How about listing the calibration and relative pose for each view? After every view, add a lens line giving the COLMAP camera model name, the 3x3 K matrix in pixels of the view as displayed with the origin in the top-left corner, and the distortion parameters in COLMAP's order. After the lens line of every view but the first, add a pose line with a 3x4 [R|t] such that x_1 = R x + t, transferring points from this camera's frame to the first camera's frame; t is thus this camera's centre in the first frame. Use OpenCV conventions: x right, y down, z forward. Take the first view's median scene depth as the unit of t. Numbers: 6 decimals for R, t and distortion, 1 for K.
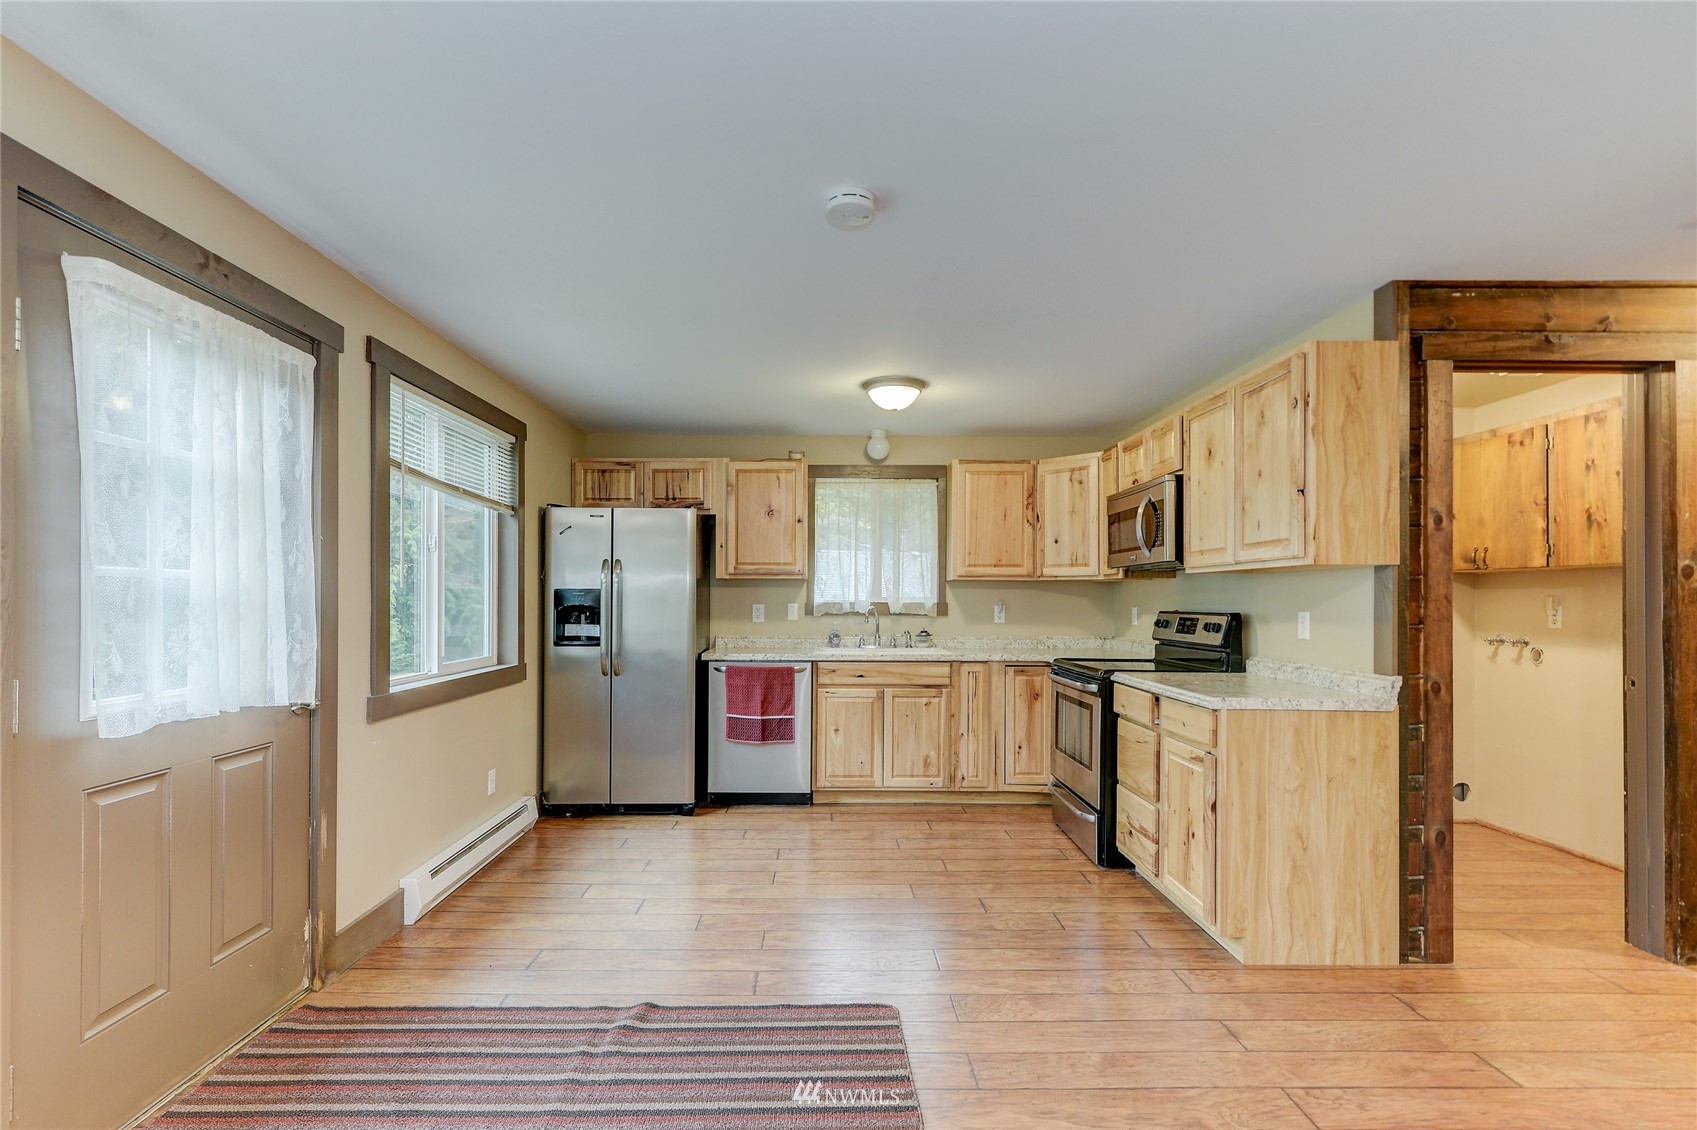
lens RADIAL K [[798.3, 0, 818.7], [0, 798.3, 591.7], [0, 0, 1]] dist [-0.000866, 0.000138]
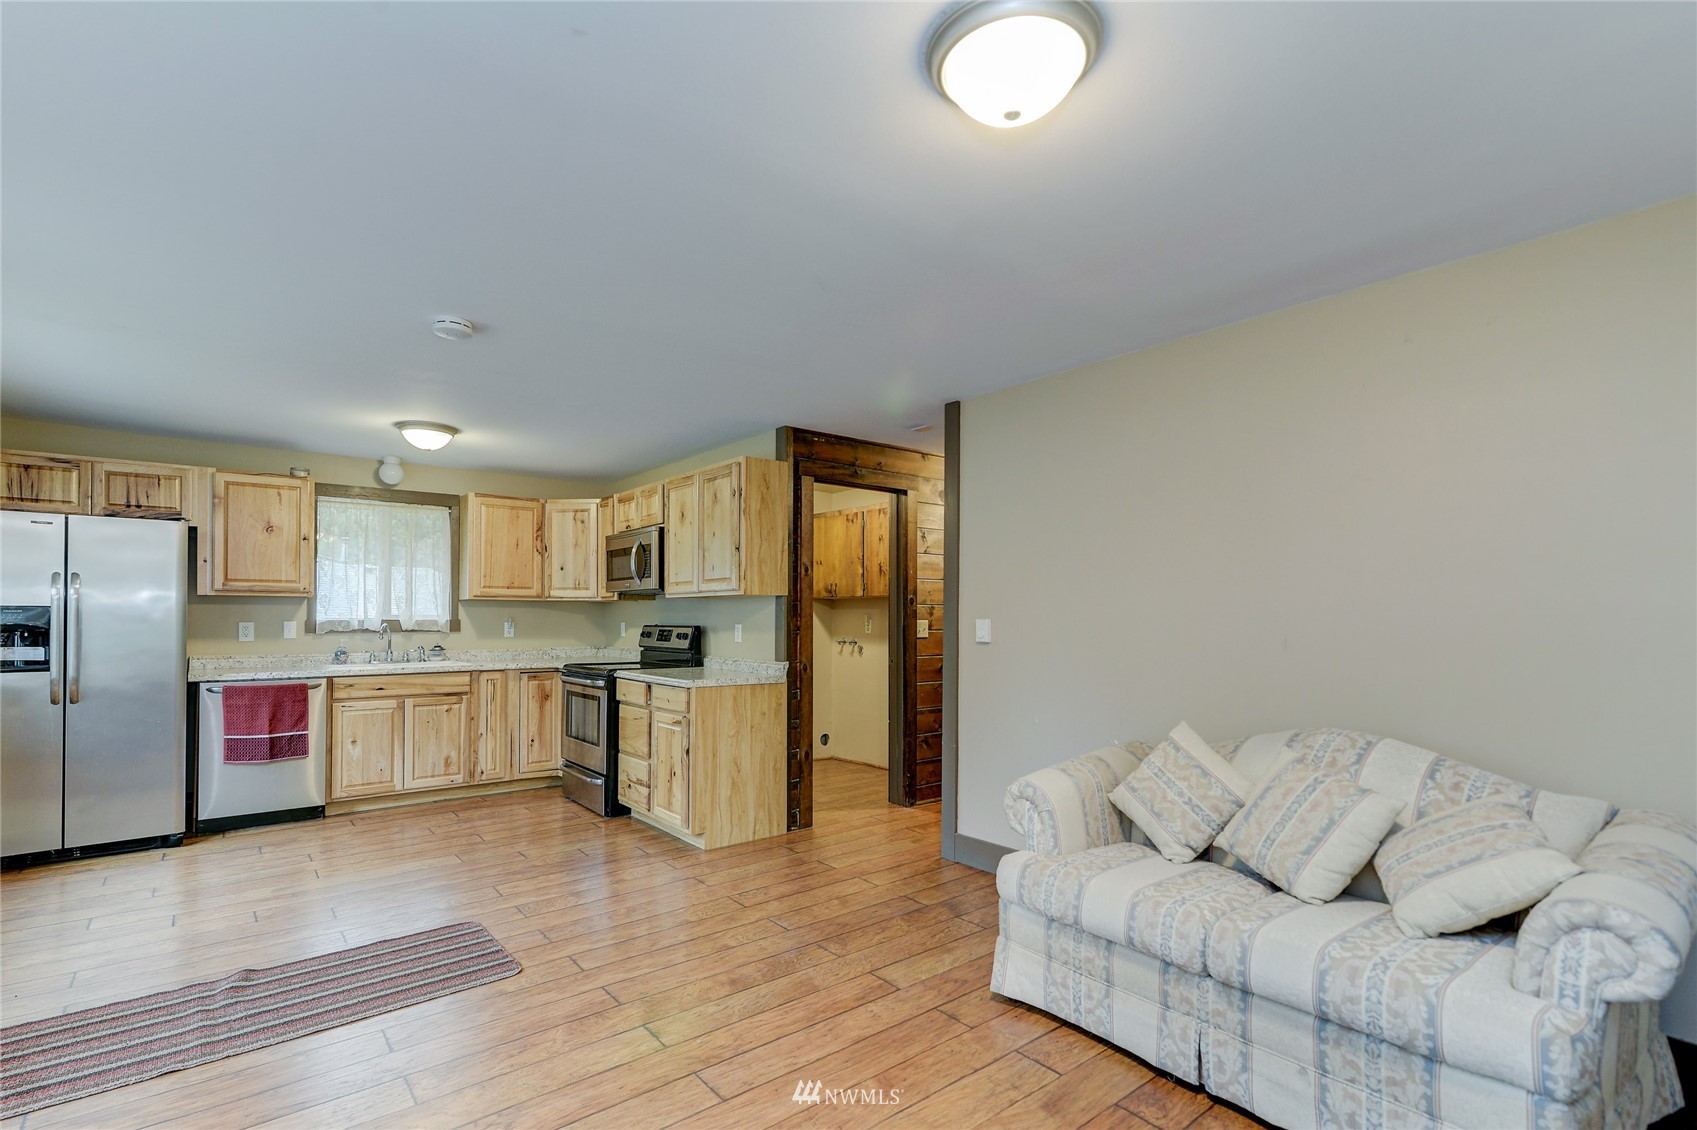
lens RADIAL K [[804.0, 0, 841.6], [0, 804.0, 610.6], [0, 0, 1]] dist [-0.001679, 0.000269]
pose [[0.780033, 0.001954, 0.625736, -0.154273], [-0.003451, 0.999993, 0.001179, -0.002673], [-0.625729, -0.003079, 0.780034, -0.248723]]
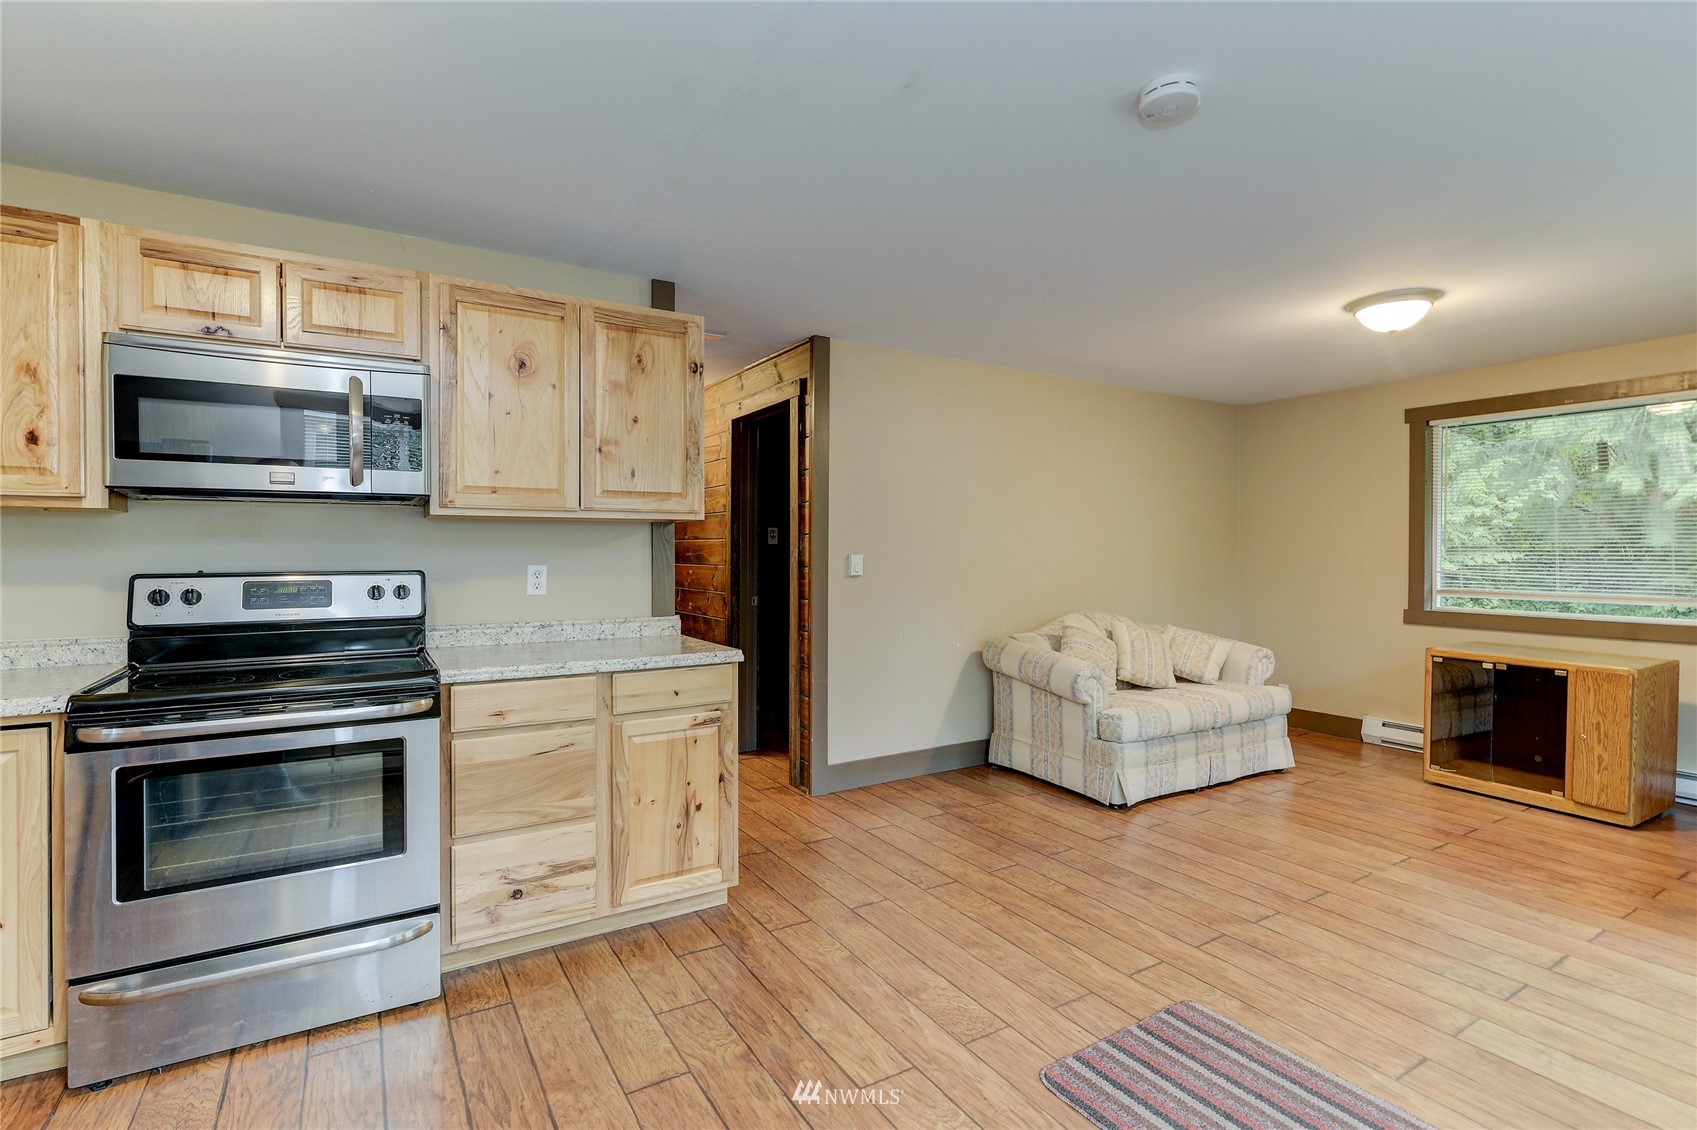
lens RADIAL K [[788.7, 0, 850.4], [0, 788.7, 550.7], [0, 0, 1]] dist [-0.002063, 0.000231]
pose [[-0.528344, -0.004454, 0.849018, -0.266223], [-0.009766, 0.999952, -0.000831, 0.004715], [-0.848974, -0.008731, -0.528363, 0.899596]]
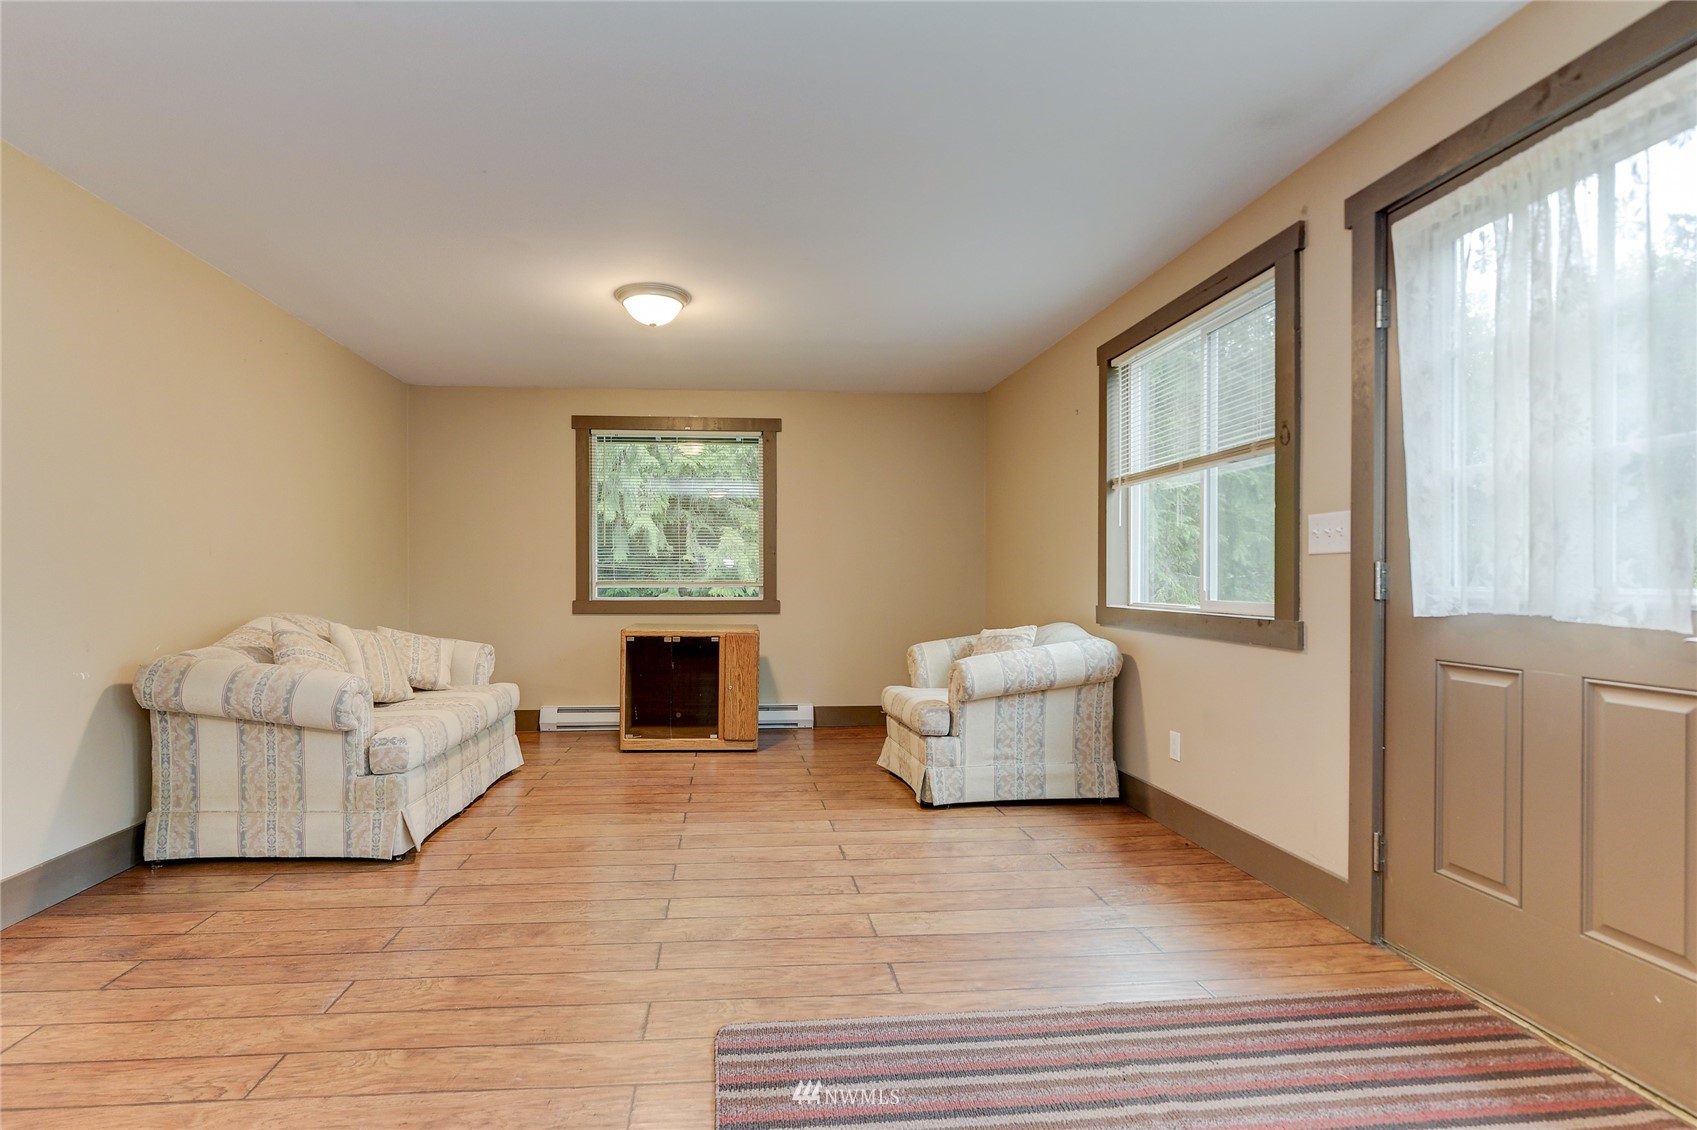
lens RADIAL K [[792.2, 0, 783.1], [0, 792.2, 579.0], [0, 0, 1]] dist [-0.002771, -0.000278]
pose [[-0.997788, -0.000835, -0.066475, 0.051342], [-0.000523, 0.999989, -0.004708, 0.055502], [0.066478, -0.004663, -0.997777, 0.868528]]
